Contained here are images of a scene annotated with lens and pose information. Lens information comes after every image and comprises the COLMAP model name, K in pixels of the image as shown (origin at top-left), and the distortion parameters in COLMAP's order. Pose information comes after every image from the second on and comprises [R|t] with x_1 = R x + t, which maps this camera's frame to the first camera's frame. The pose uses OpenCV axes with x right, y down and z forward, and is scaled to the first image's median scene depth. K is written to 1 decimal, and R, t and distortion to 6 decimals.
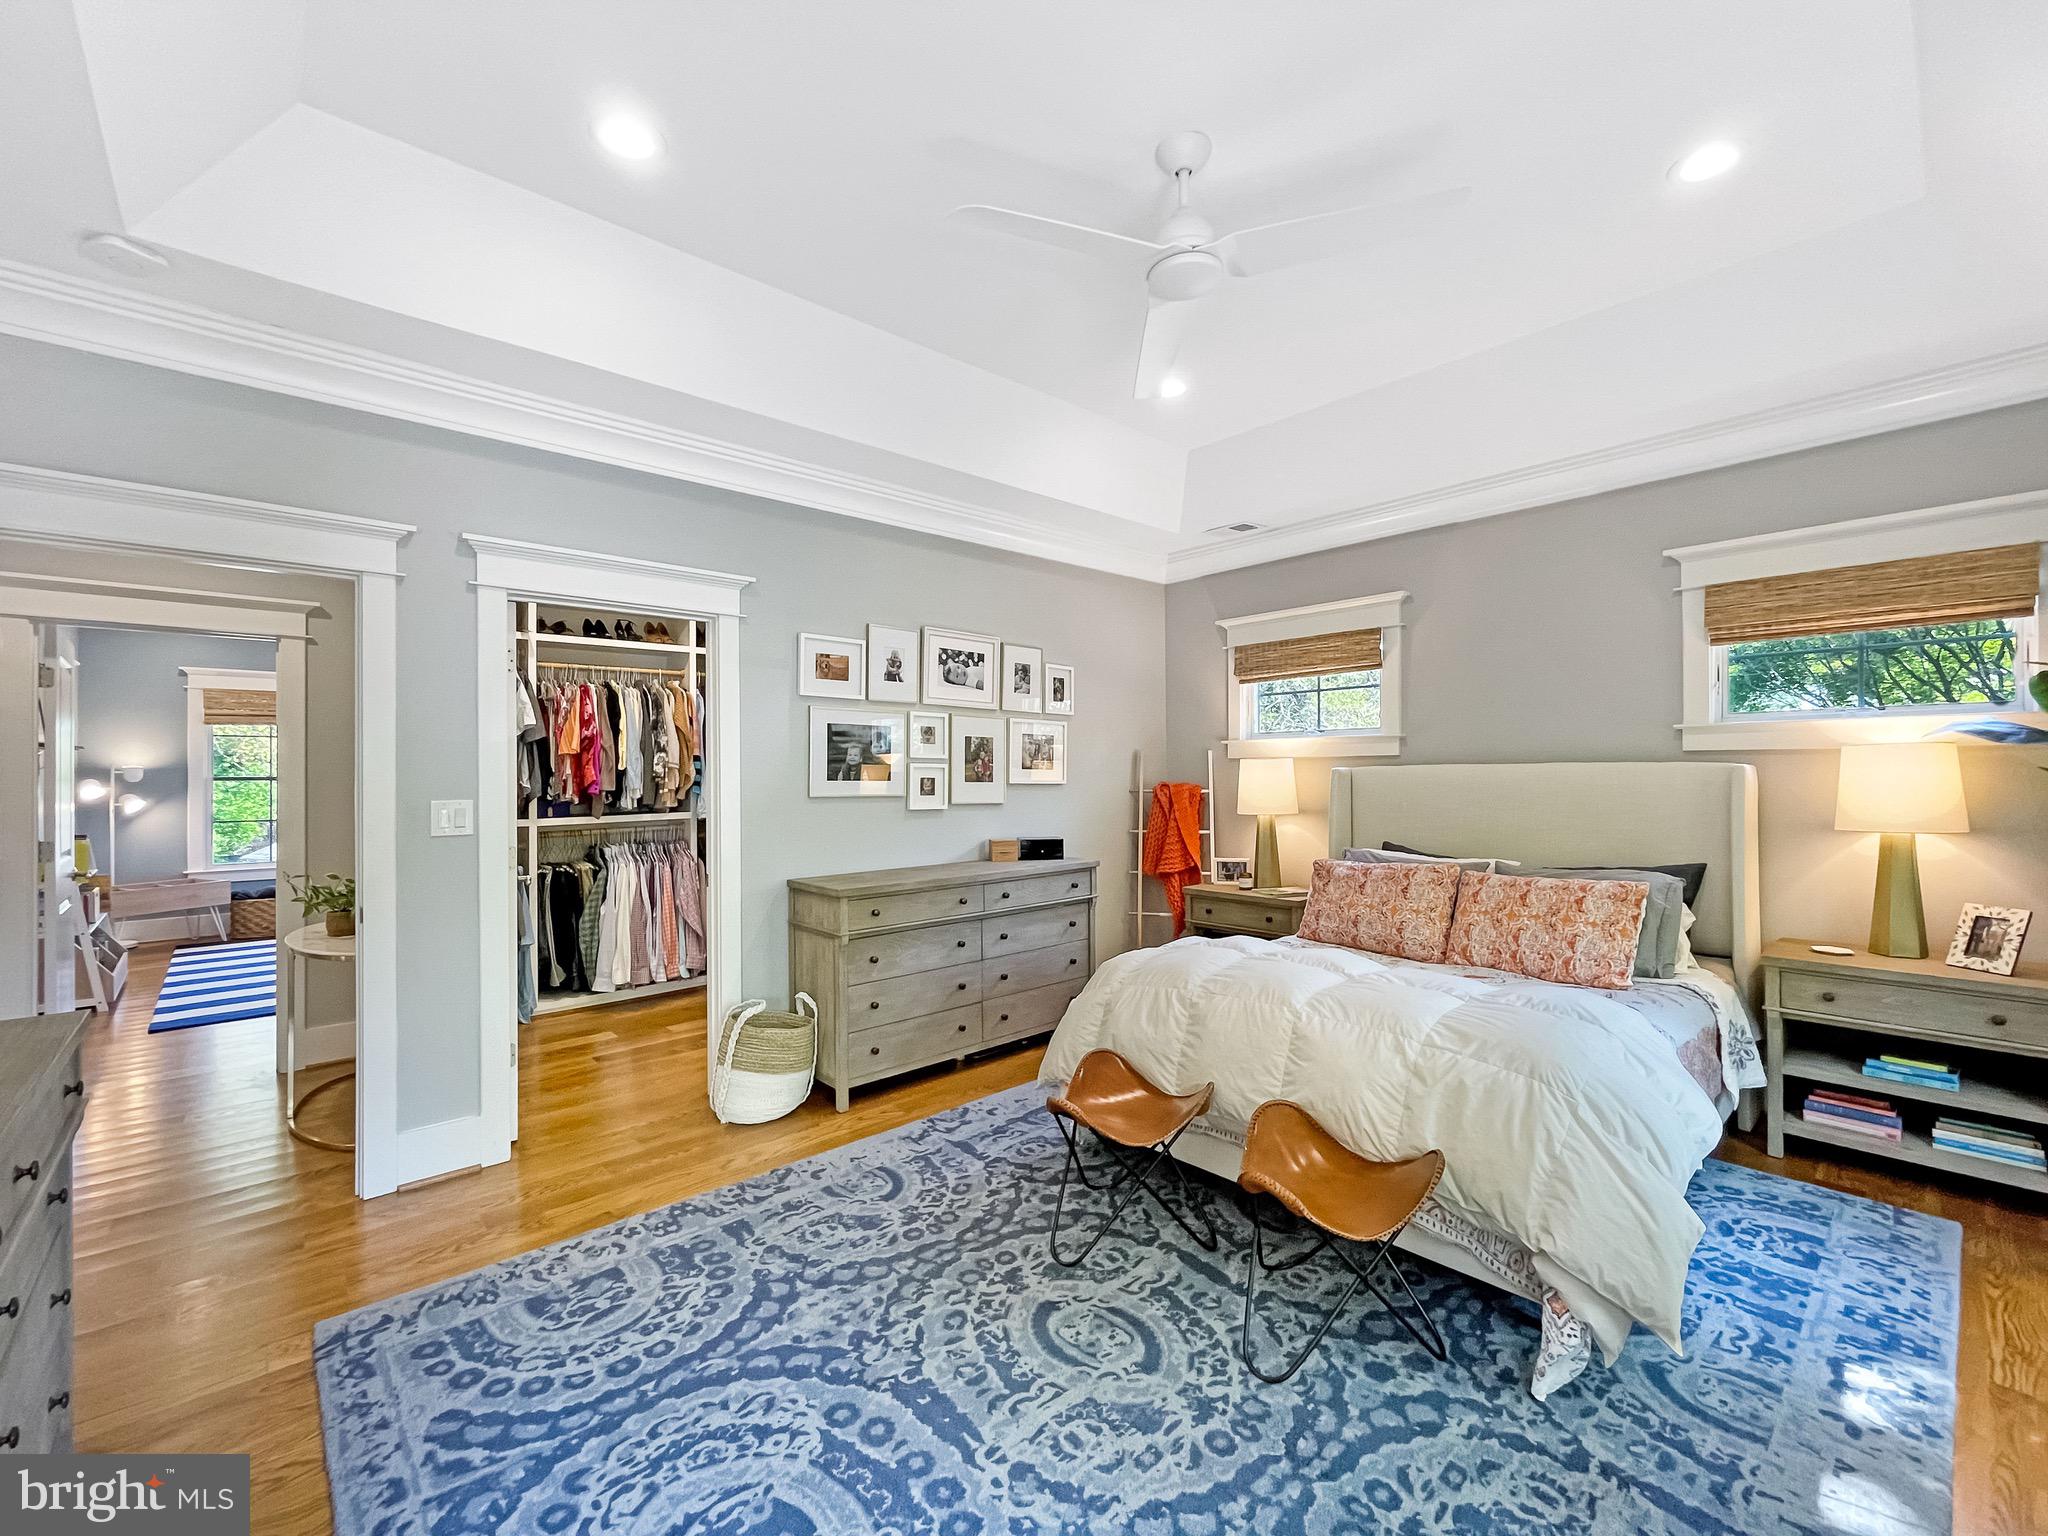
lens RADIAL K [[863.8, 0, 1024.4], [0, 863.8, 730.9], [0, 0, 1]] dist [0.027719, -0.013320]
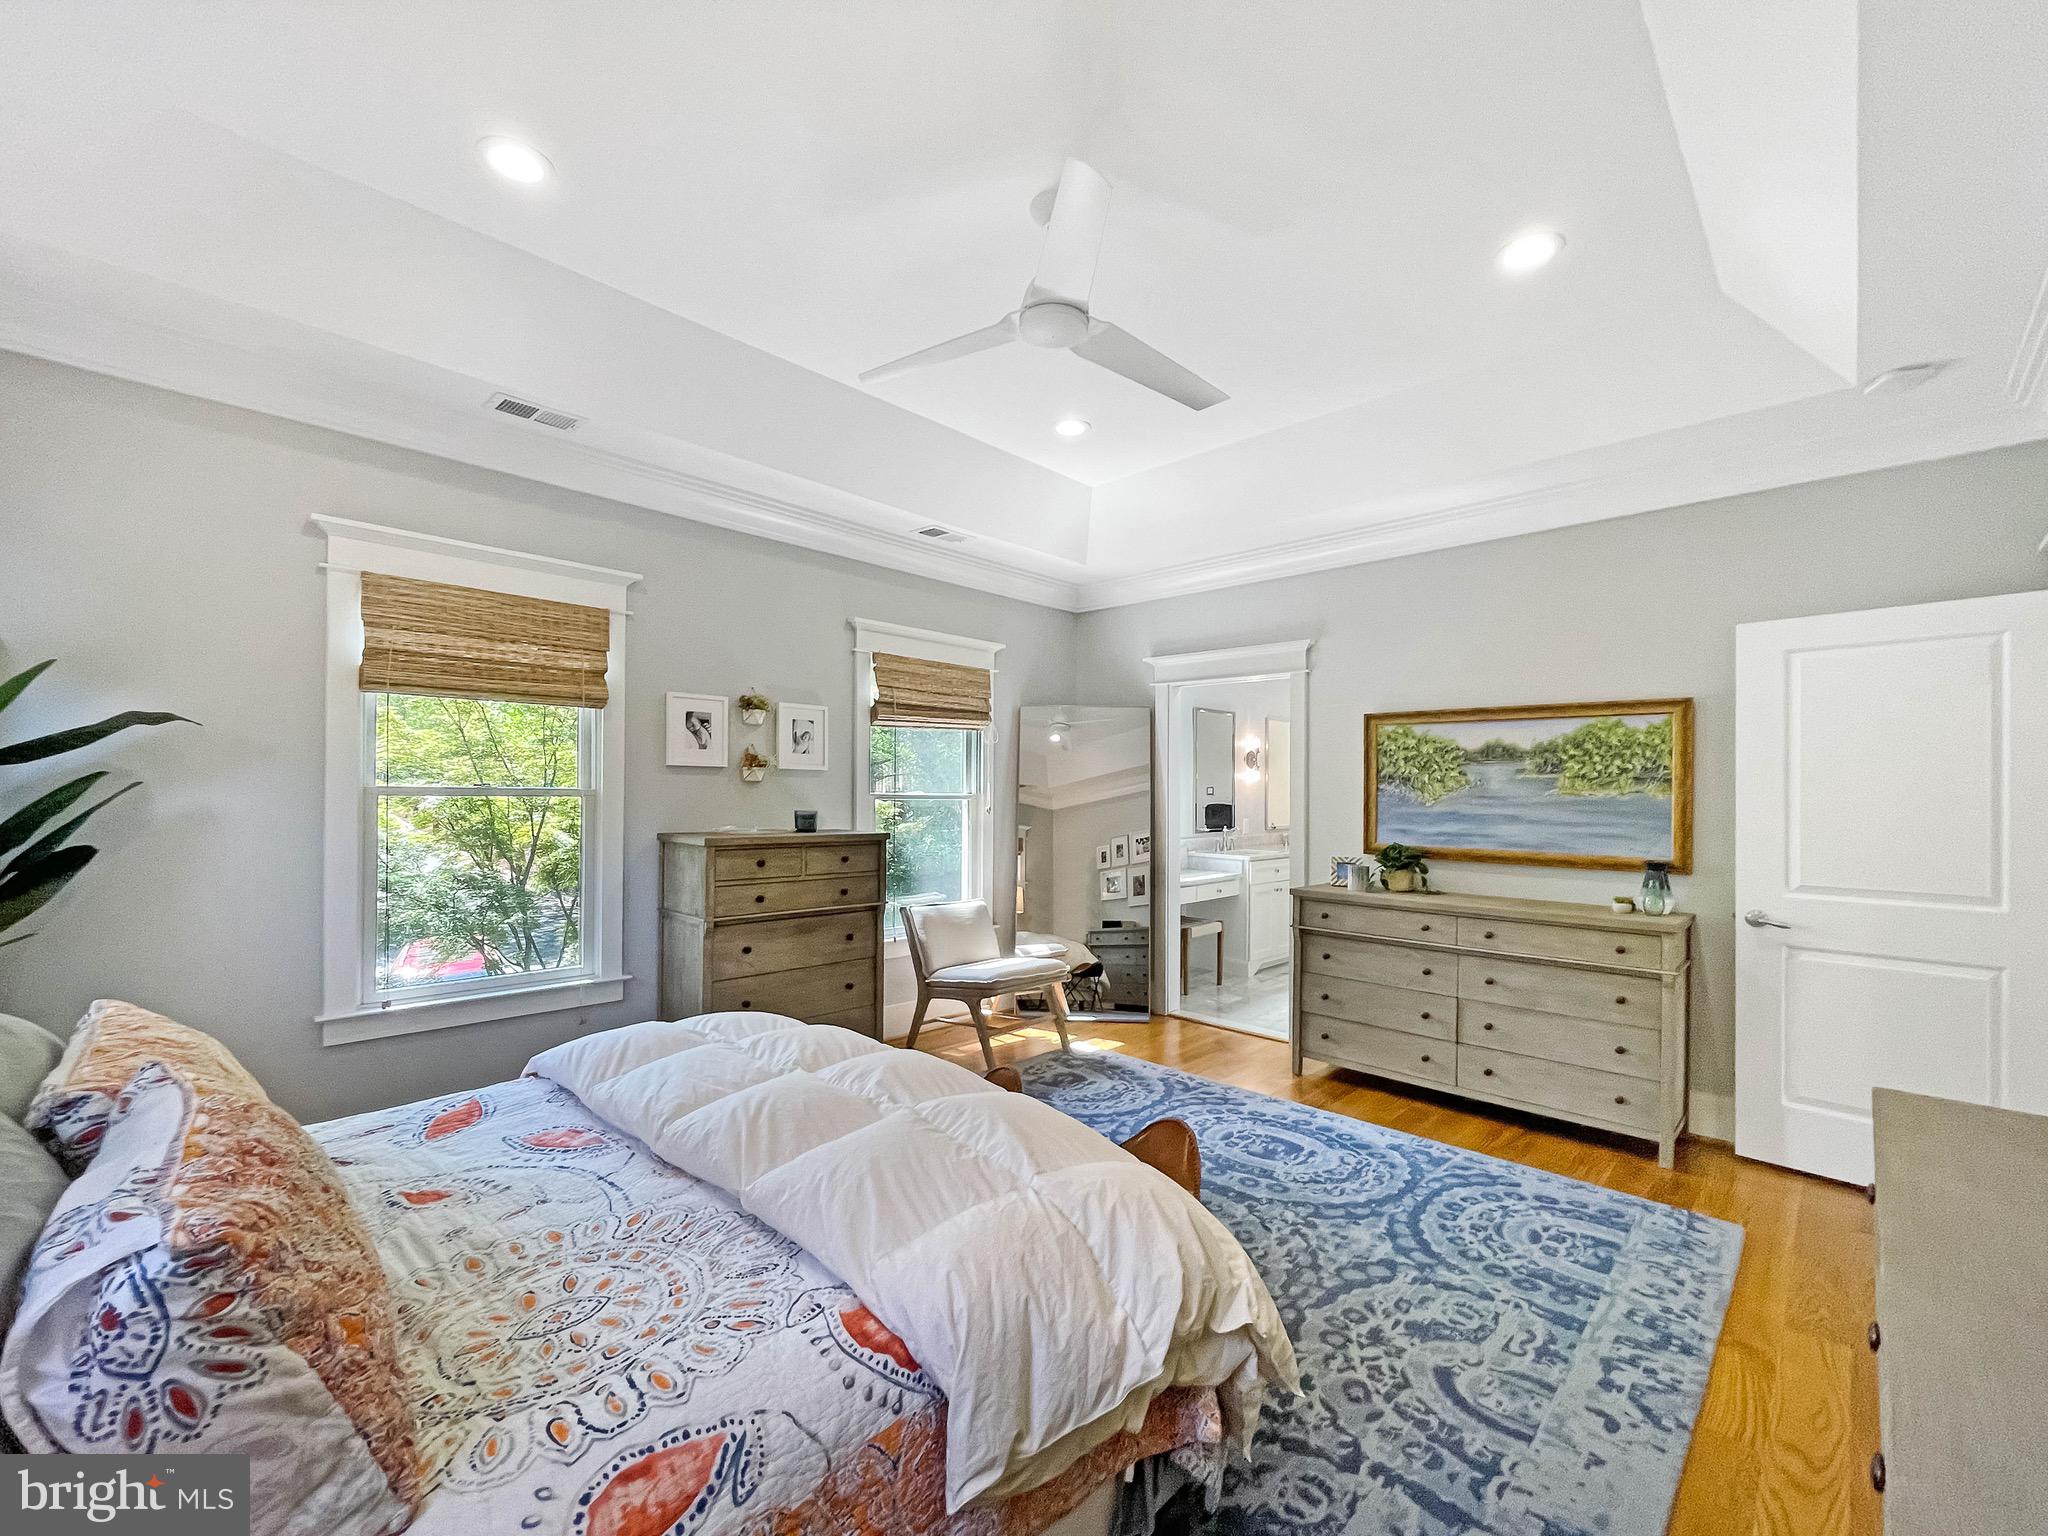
lens RADIAL K [[848.7, 0, 1023.2], [0, 848.7, 793.6], [0, 0, 1]] dist [-0.010982, -0.000117]
pose [[-0.998484, -0.001623, -0.055010, 0.312141], [0.001798, 0.998070, -0.062076, 0.131913], [0.055005, -0.062081, -0.996554, 2.299763]]
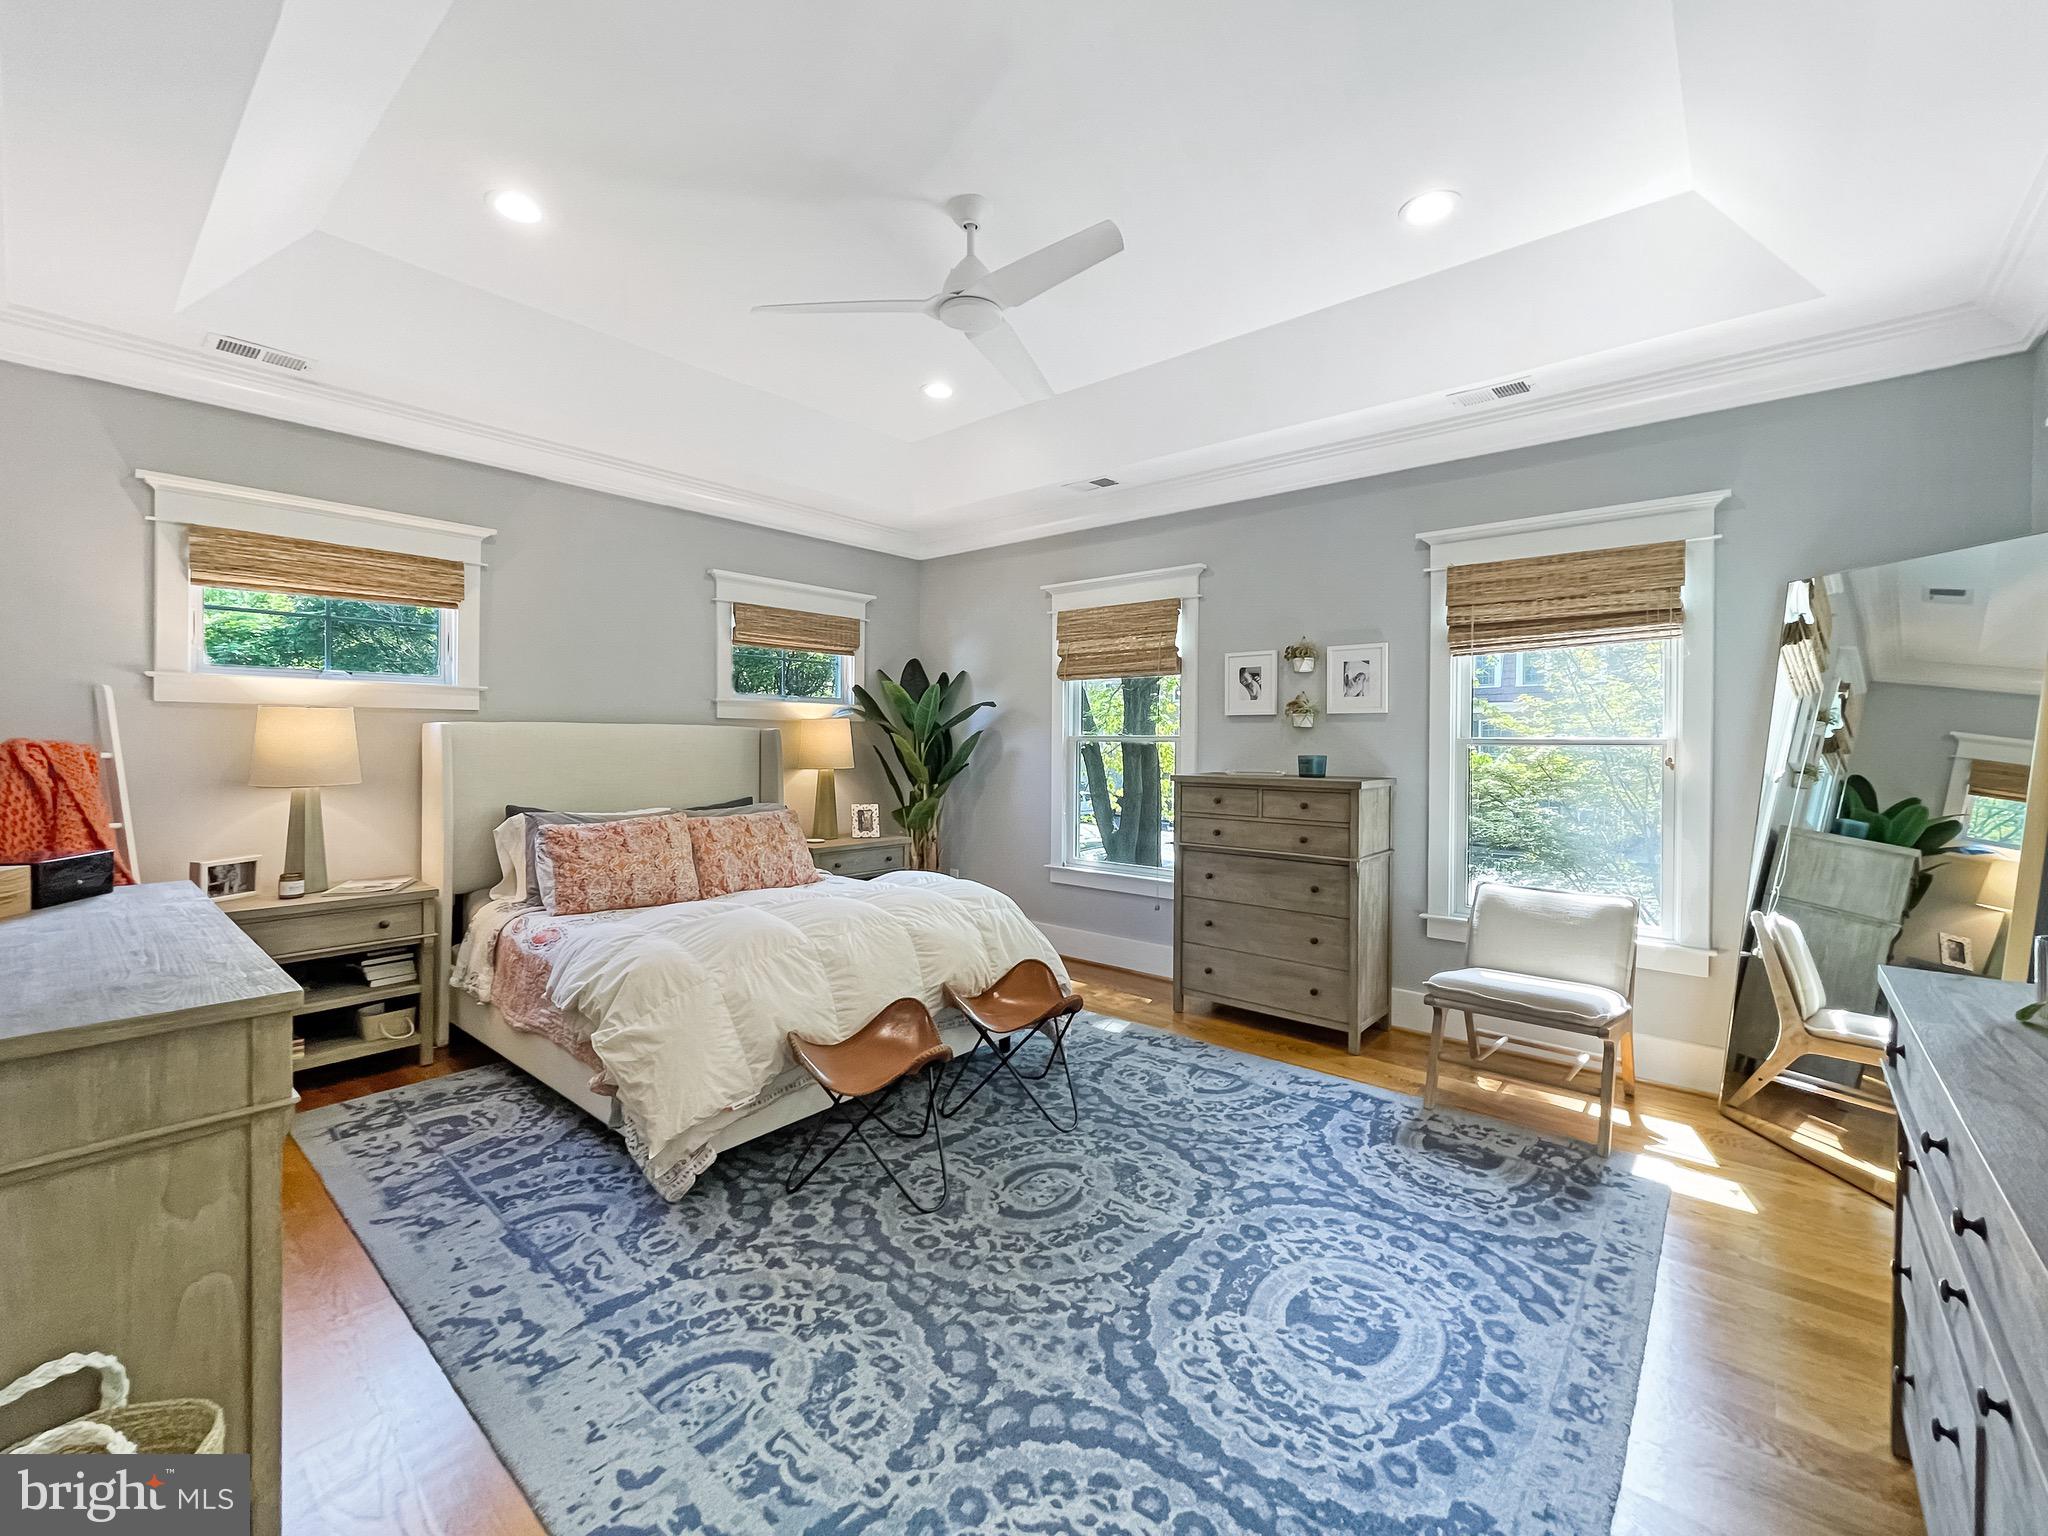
lens RADIAL K [[844.0, 0, 1022.1], [0, 844.0, 747.9], [0, 0, 1]] dist [-0.001402, 0.000723]
pose [[-0.131671, -0.002449, 0.991290, -1.098117], [-0.063149, 0.997987, -0.005922, 0.084872], [-0.989280, -0.063379, -0.131561, 1.235354]]
